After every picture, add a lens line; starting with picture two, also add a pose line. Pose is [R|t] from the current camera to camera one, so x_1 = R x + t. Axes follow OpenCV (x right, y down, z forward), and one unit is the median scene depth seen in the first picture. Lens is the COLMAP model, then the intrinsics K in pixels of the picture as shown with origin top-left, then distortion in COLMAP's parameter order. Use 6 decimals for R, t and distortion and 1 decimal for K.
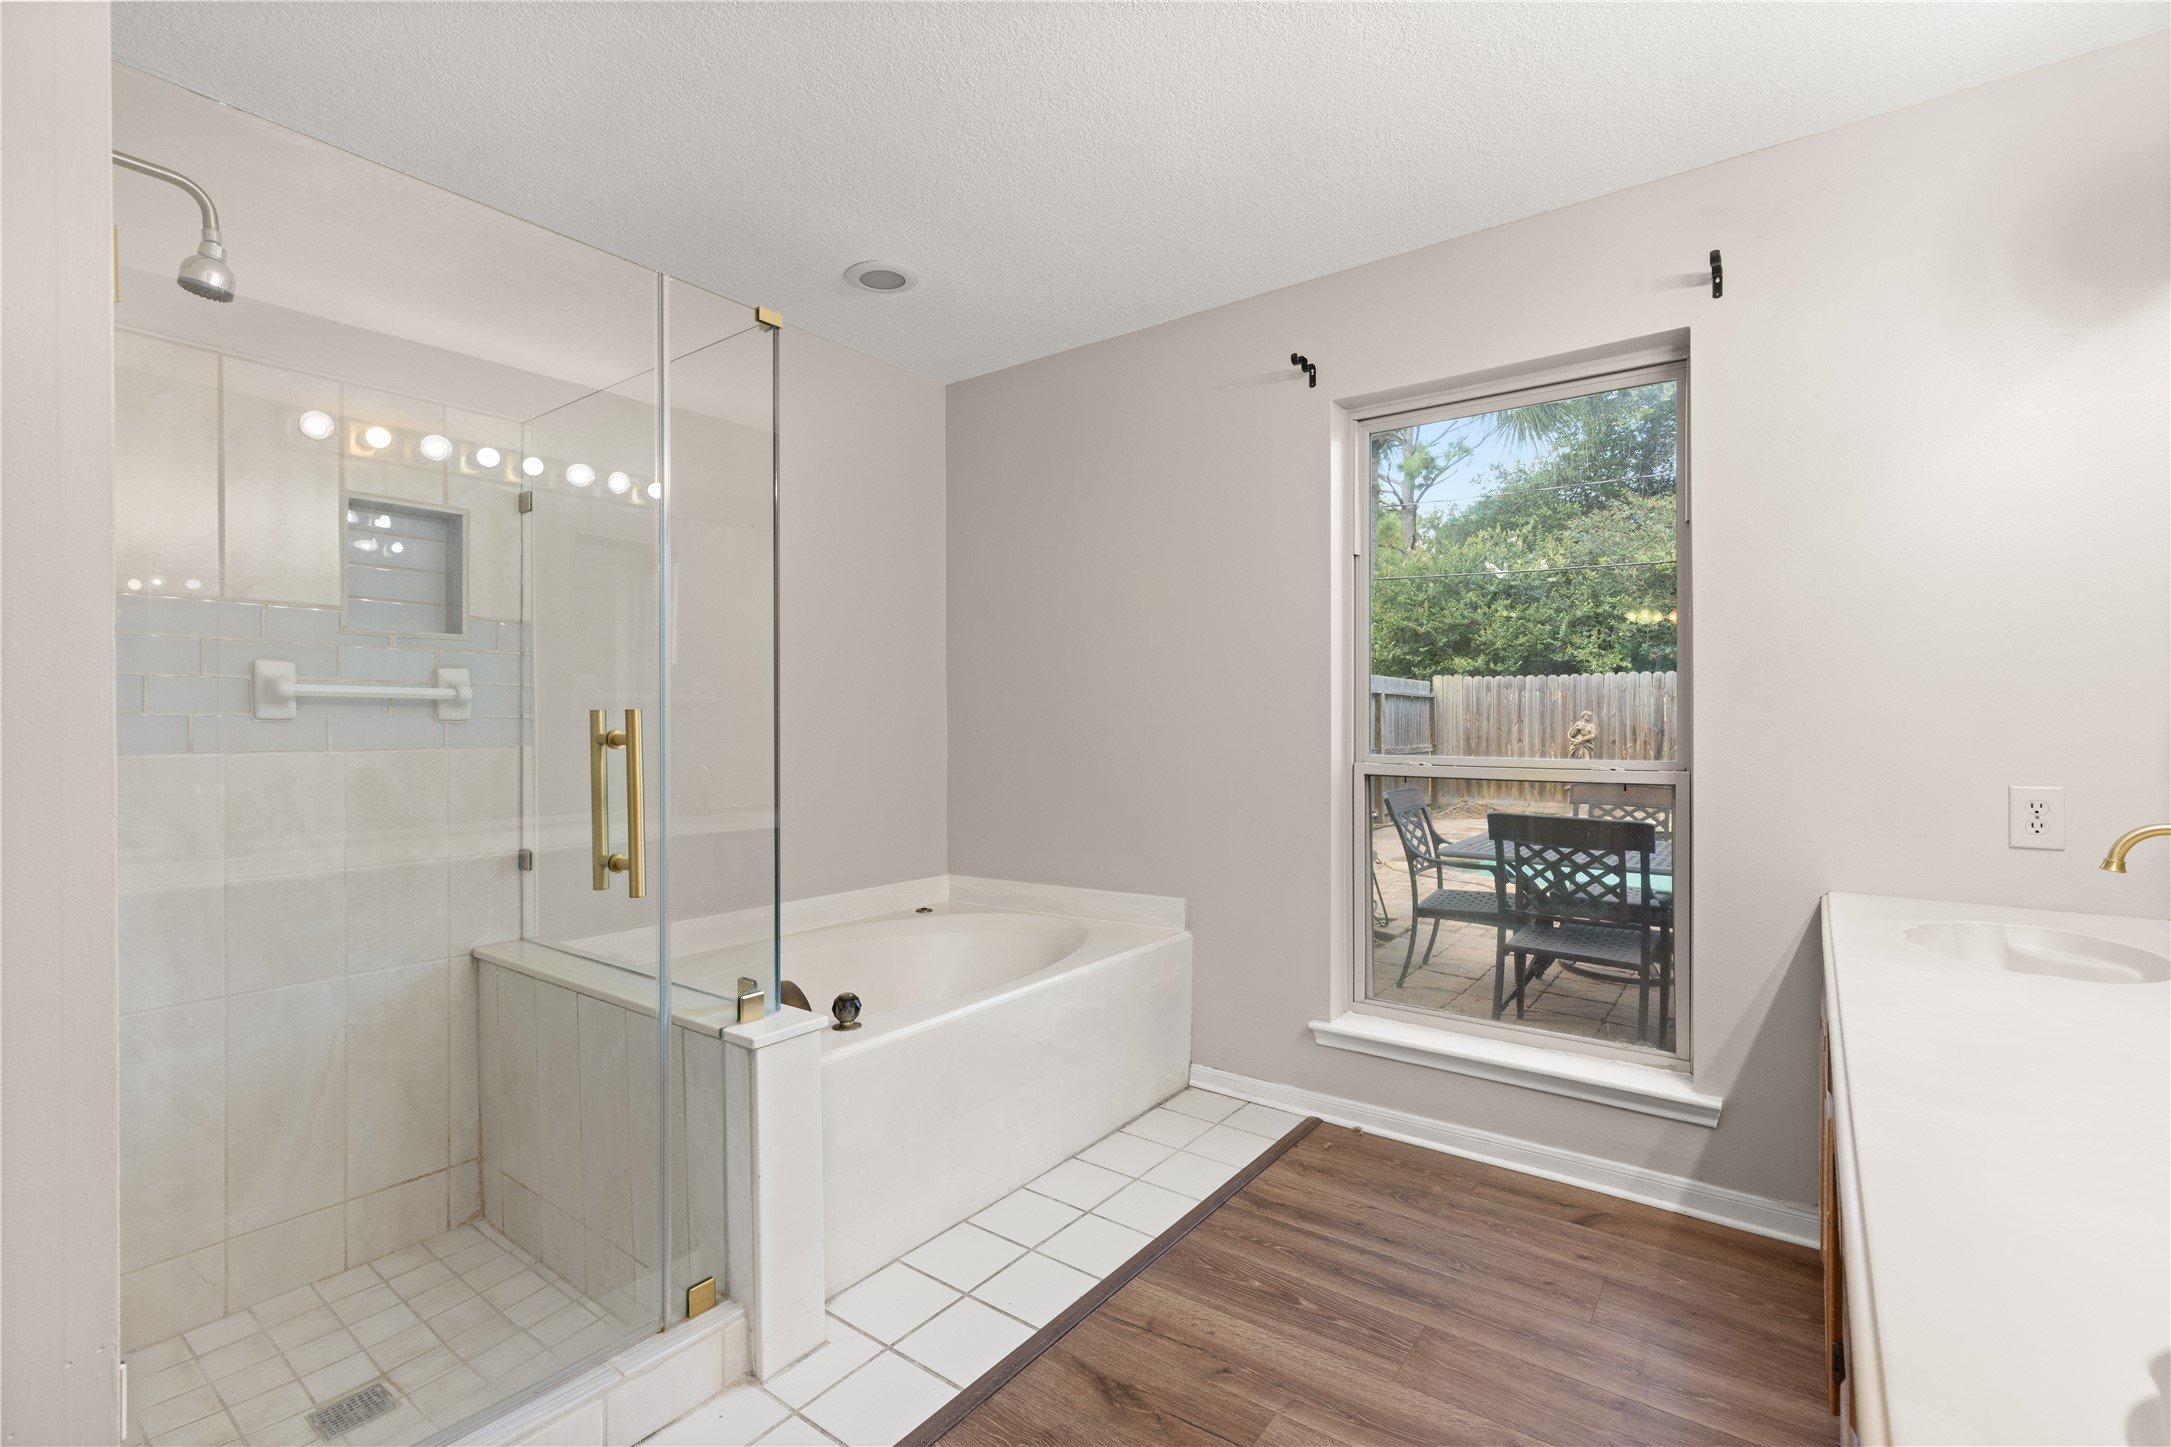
lens RADIAL K [[974.5, 0, 1072.0], [0, 974.5, 724.2], [0, 0, 1]] dist [0.013250, -0.001013]
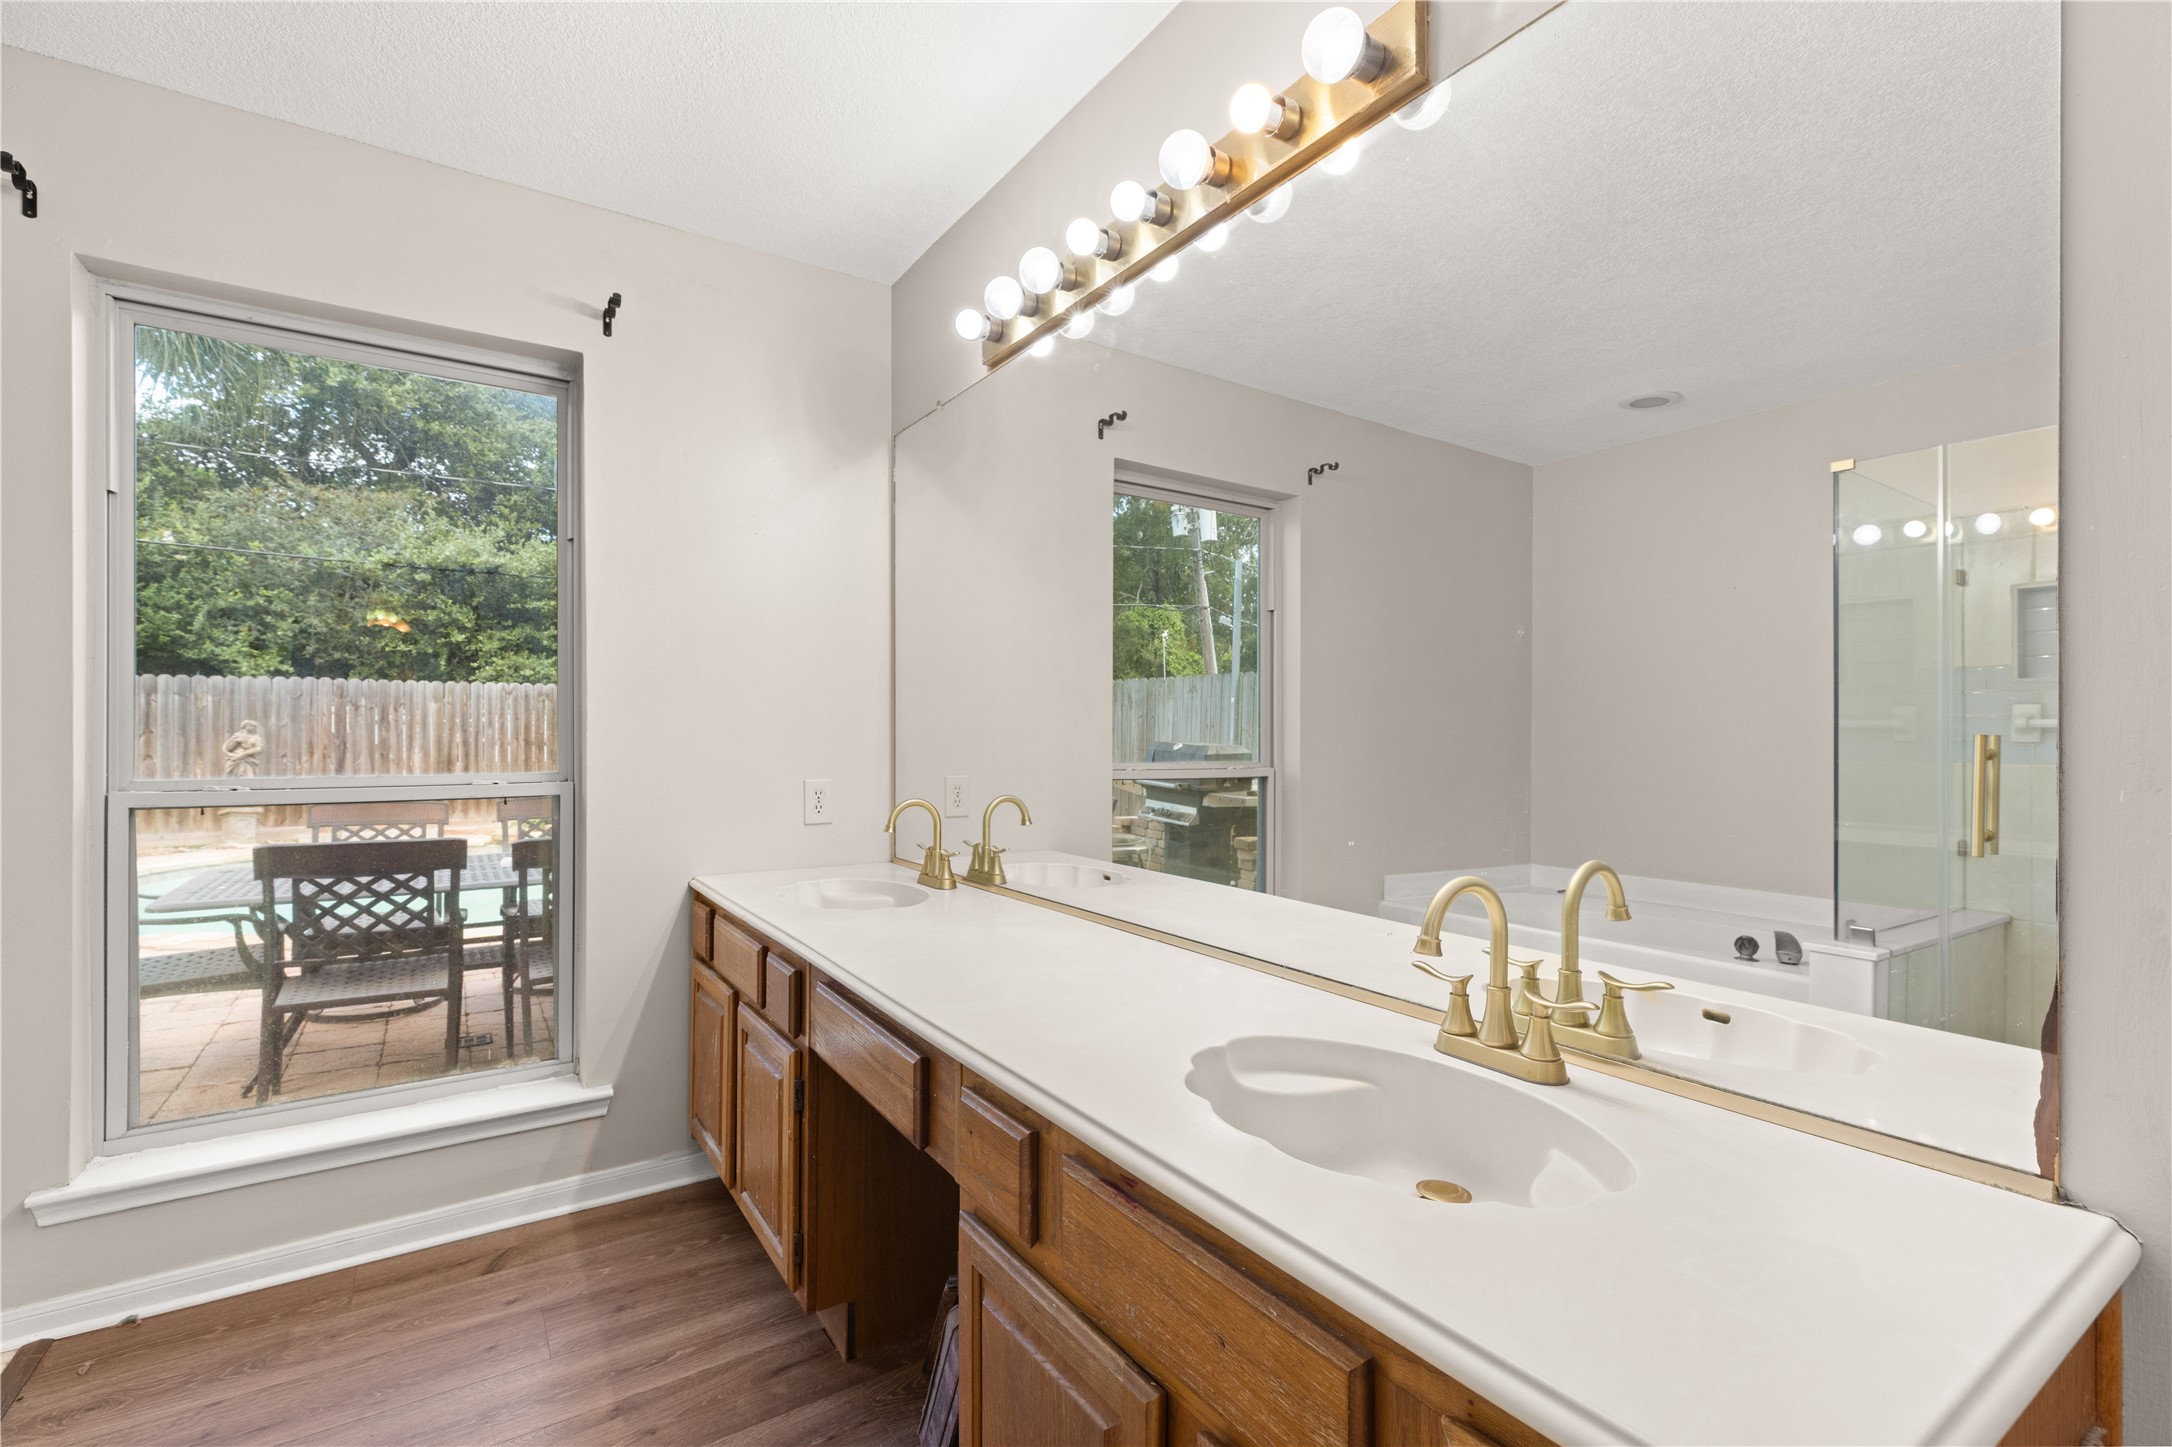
lens RADIAL K [[974.9, 0, 1083.1], [0, 974.9, 731.6], [0, 0, 1]] dist [0.013250, -0.001013]
pose [[0.346140, 0.001629, 0.938182, -0.095411], [0.001865, 0.999995, -0.002424, -0.000369], [-0.938181, 0.002589, 0.346135, 0.086032]]
